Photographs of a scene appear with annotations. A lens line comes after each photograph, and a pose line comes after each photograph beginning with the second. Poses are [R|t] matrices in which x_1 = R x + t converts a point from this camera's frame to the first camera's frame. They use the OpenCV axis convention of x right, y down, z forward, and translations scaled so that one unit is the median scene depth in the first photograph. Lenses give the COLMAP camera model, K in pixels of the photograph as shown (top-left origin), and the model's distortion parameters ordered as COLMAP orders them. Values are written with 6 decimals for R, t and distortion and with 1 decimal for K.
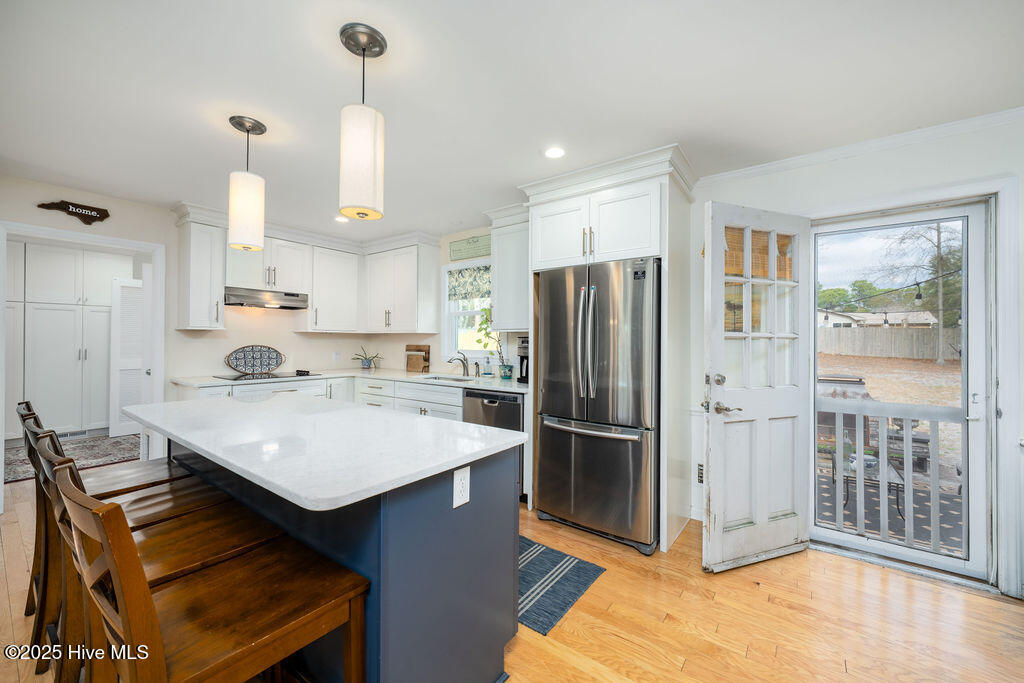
lens RADIAL K [[399.0, 0, 513.7], [0, 399.0, 342.6], [0, 0, 1]] dist [-0.002557, 0.000313]
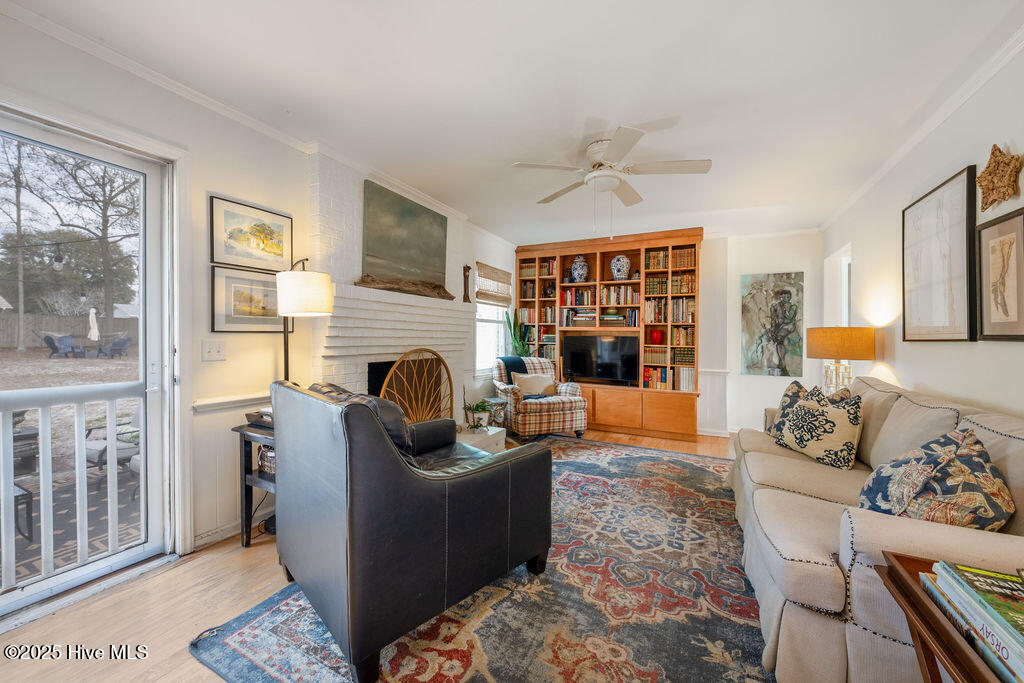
lens RADIAL K [[387.9, 0, 505.1], [0, 387.9, 331.2], [0, 0, 1]] dist [-0.003098, -0.000404]
pose [[-0.163786, 0.007201, 0.986470, 0.054222], [-0.004570, 0.999957, -0.008058, 0.028628], [-0.986485, -0.005827, -0.163746, 0.169915]]
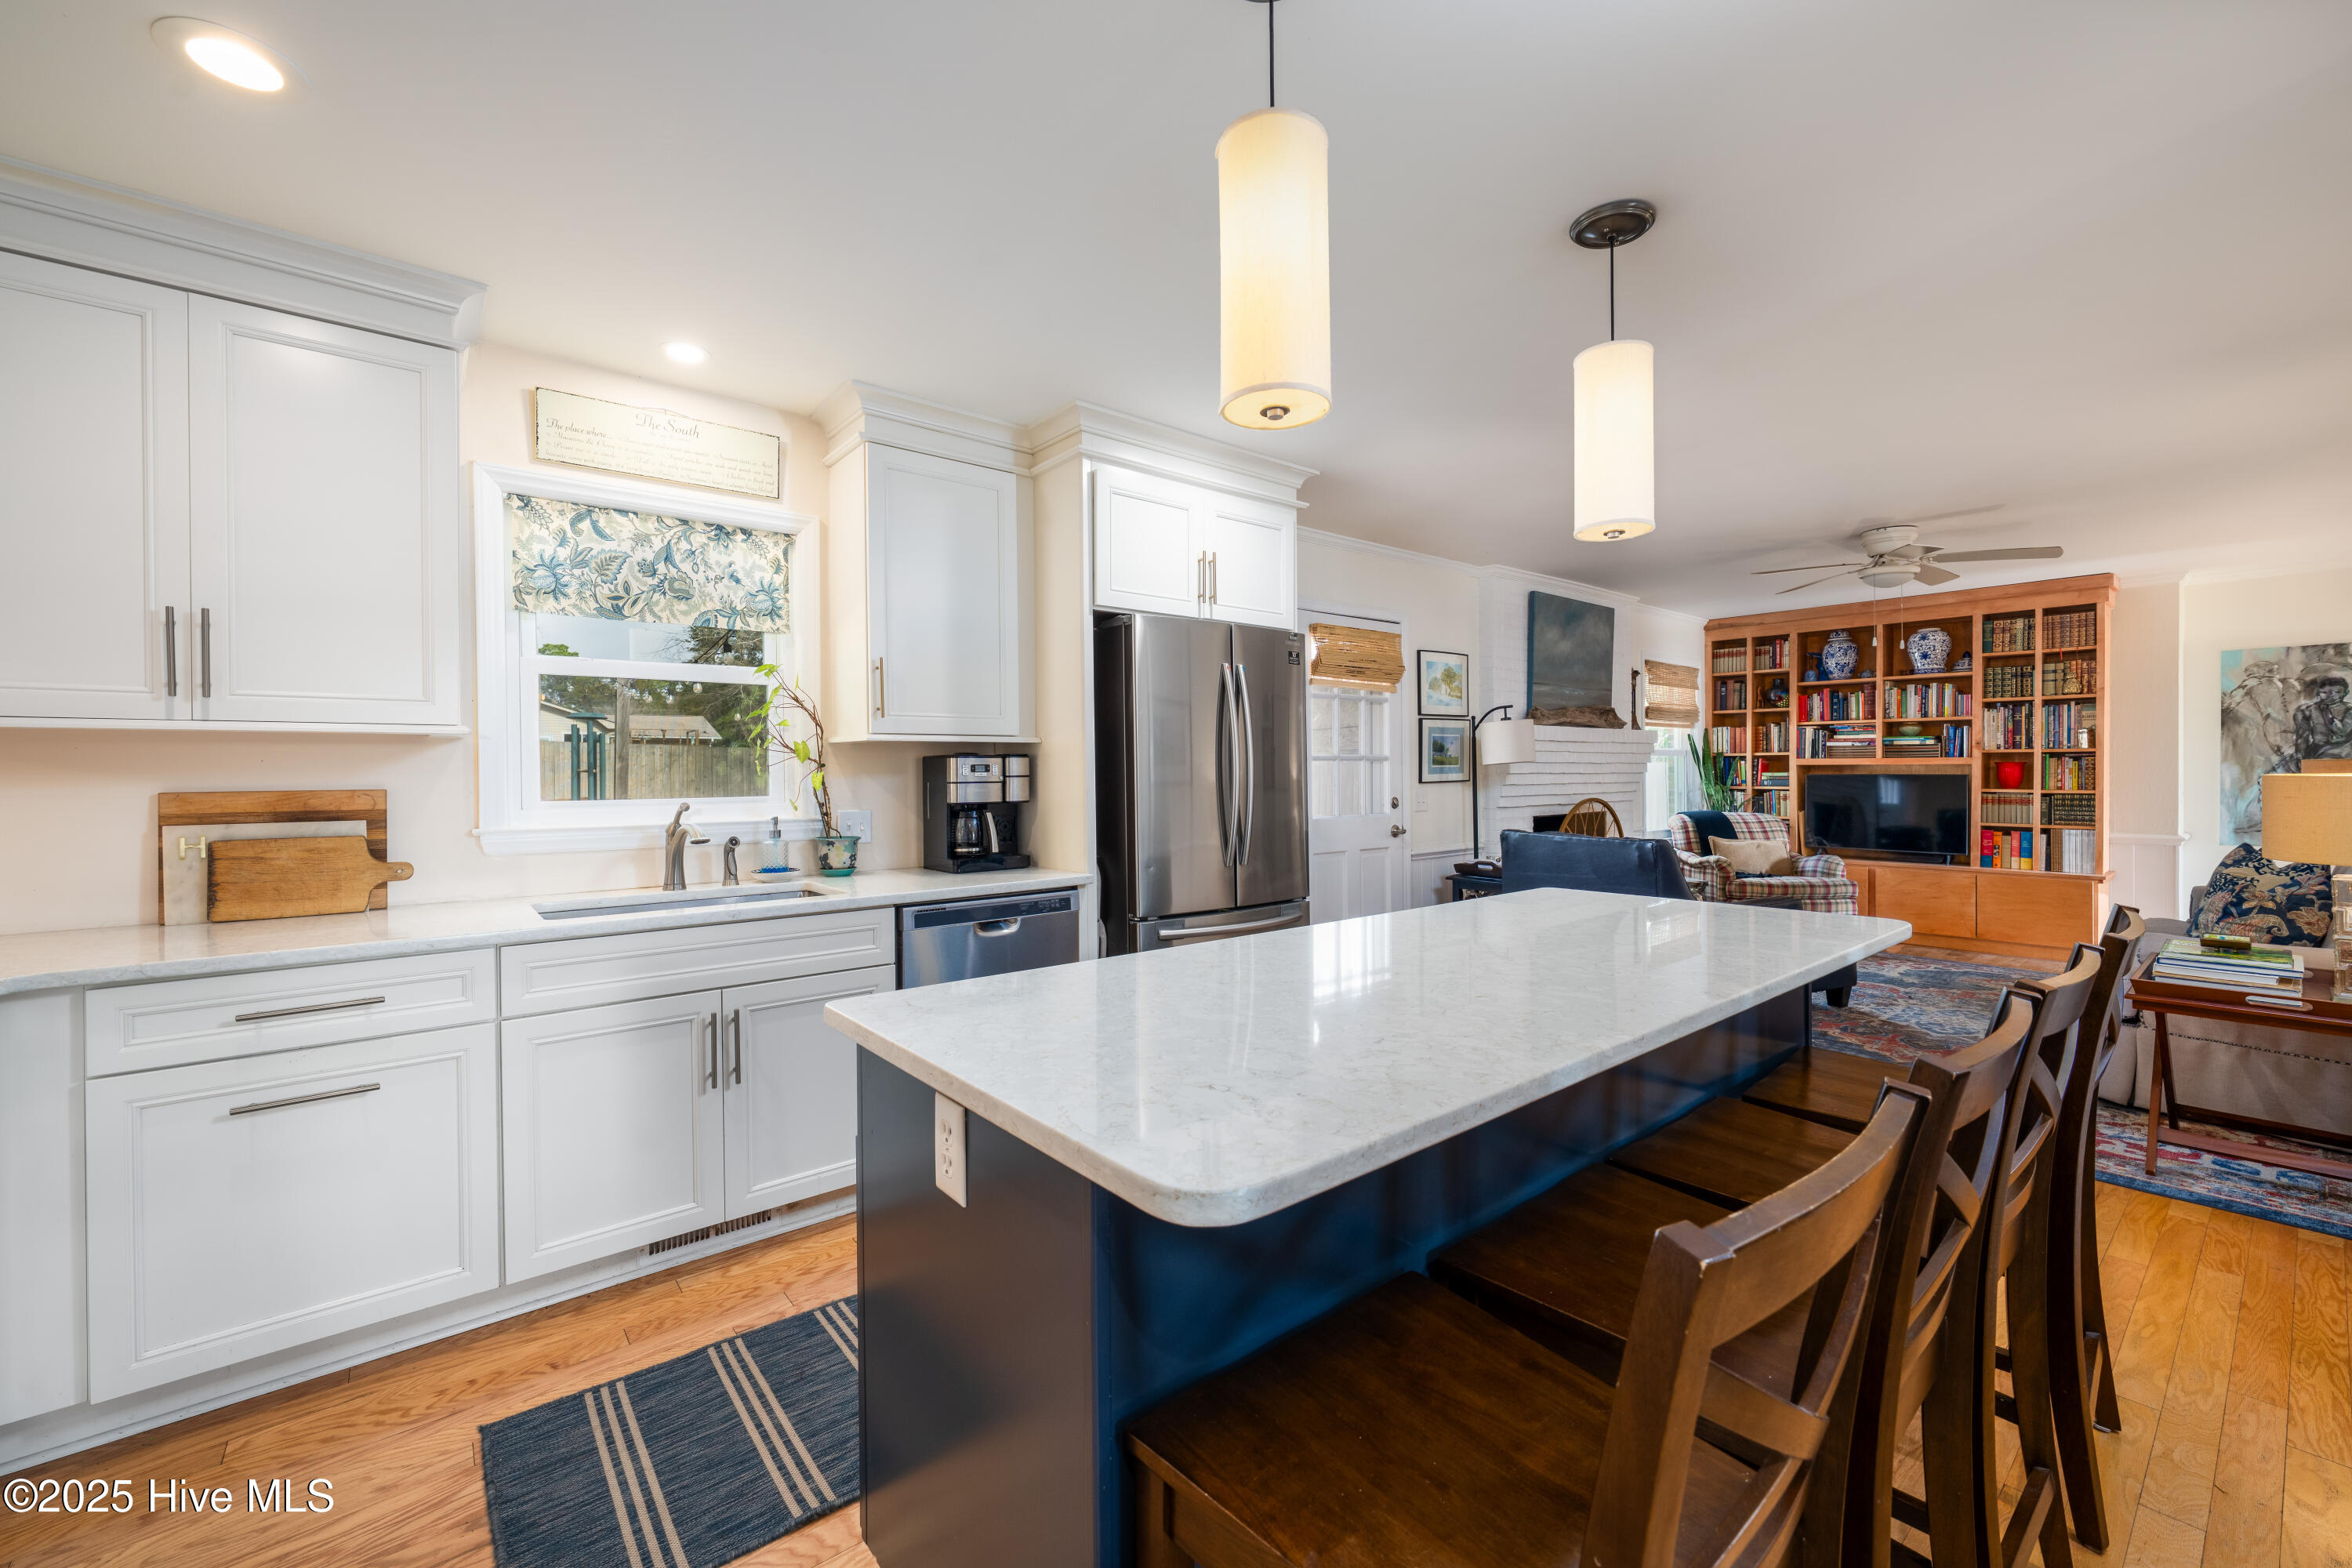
lens RADIAL K [[916.5, 0, 1186.6], [0, 916.5, 783.4], [0, 0, 1]] dist [-0.002557, 0.000313]
pose [[0.244318, -0.019731, 0.969494, -0.667204], [0.016470, 0.999733, 0.016195, 0.002145], [-0.969555, 0.012011, 0.244578, 0.478569]]
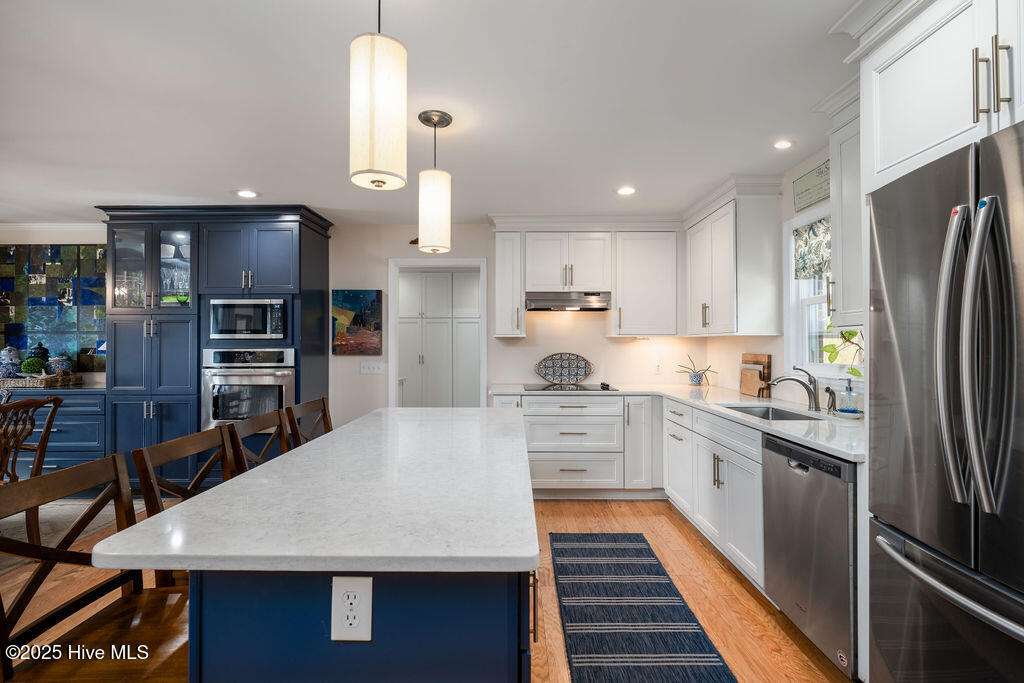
lens RADIAL K [[489.6, 0, 509.7], [0, 489.6, 341.6], [0, 0, 1]] dist [0.003198, 0.000715]
pose [[0.587800, -0.011685, -0.808922, 0.187691], [0.001465, 0.999909, -0.013380, -0.004780], [0.809005, 0.006679, 0.587764, 0.247205]]
